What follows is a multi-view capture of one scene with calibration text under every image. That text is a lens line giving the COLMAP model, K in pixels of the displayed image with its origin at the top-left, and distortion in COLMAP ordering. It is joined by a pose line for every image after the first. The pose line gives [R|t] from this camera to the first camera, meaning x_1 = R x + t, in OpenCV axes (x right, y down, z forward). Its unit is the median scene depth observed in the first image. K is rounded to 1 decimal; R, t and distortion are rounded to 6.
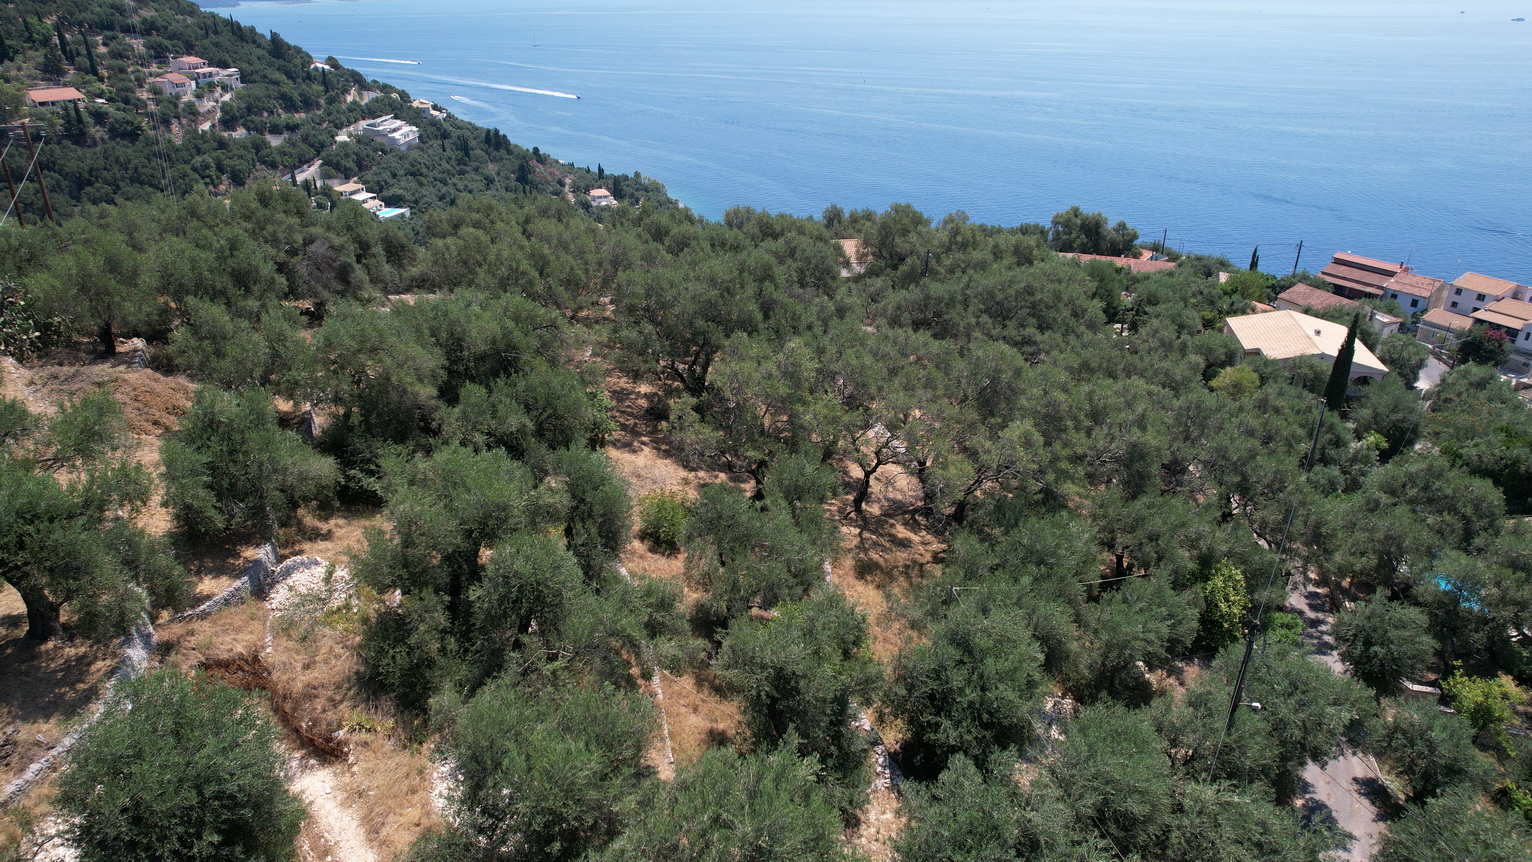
lens RADIAL K [[1014.2, 0, 763.5], [0, 1014.2, 438.3], [0, 0, 1]] dist [-0.072530, 0.063668]
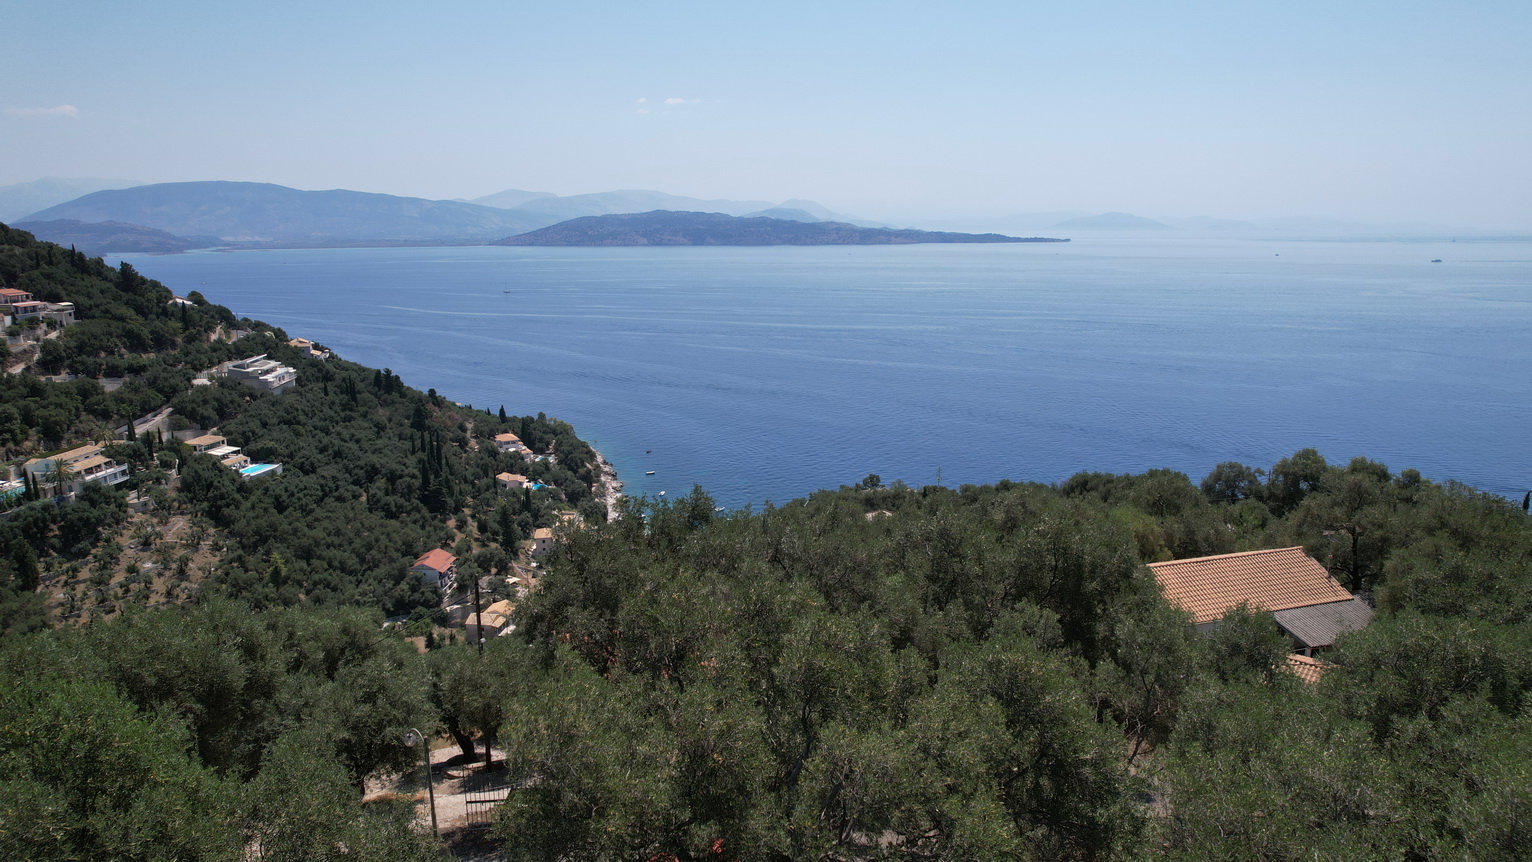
lens RADIAL K [[1014.2, 0, 794.4], [0, 1014.2, 424.5], [0, 0, 1]] dist [-0.072530, 0.063668]
pose [[0.988597, -0.024048, 0.148650, -0.052549], [0.058739, 0.970549, -0.233633, -0.039389], [-0.138654, 0.239701, 0.960895, 0.131396]]
